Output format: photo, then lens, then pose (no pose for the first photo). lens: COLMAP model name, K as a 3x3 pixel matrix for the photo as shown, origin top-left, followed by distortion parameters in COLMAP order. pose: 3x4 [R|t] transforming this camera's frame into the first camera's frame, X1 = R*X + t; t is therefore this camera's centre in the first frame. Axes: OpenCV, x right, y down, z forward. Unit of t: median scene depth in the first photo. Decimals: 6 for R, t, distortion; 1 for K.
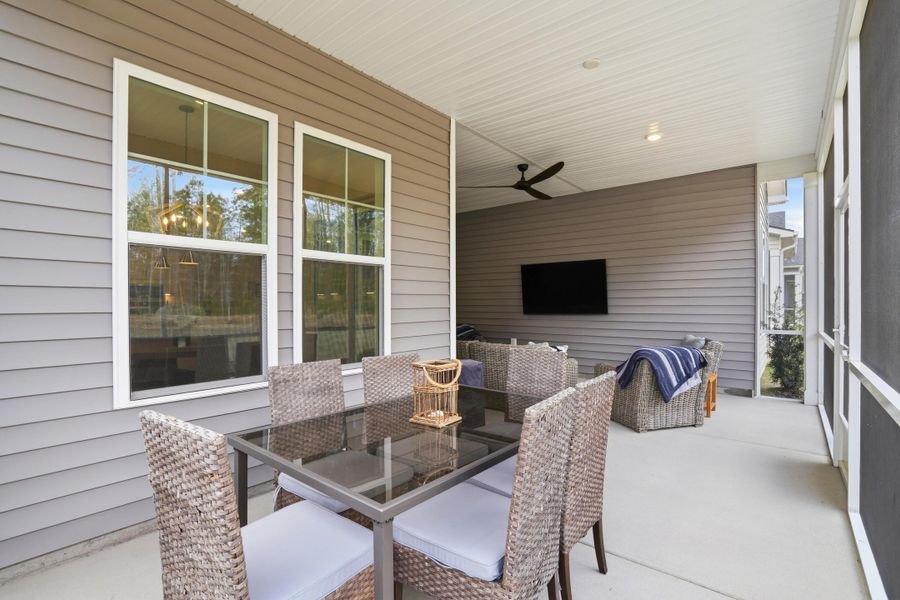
lens RADIAL K [[445.5, 0, 449.6], [0, 445.5, 300.5], [0, 0, 1]] dist [-0.000787, -0.000042]
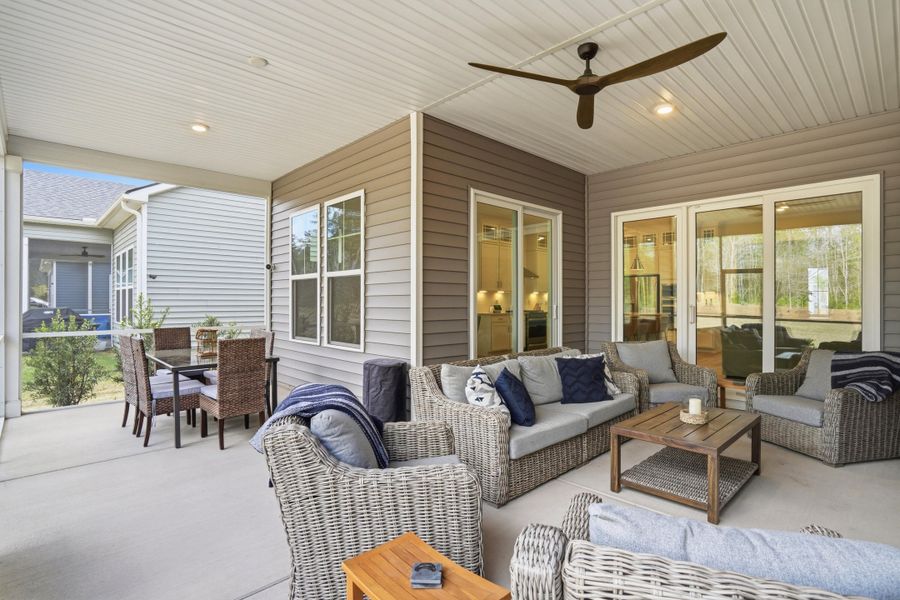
lens RADIAL K [[445.5, 0, 449.6], [0, 445.5, 301.8], [0, 0, 1]] dist [-0.000787, -0.000042]
pose [[-0.113750, -0.004382, -0.993500, 1.223558], [-0.000784, 0.999990, -0.004321, 0.007270], [0.993509, 0.000287, -0.113752, 1.516904]]
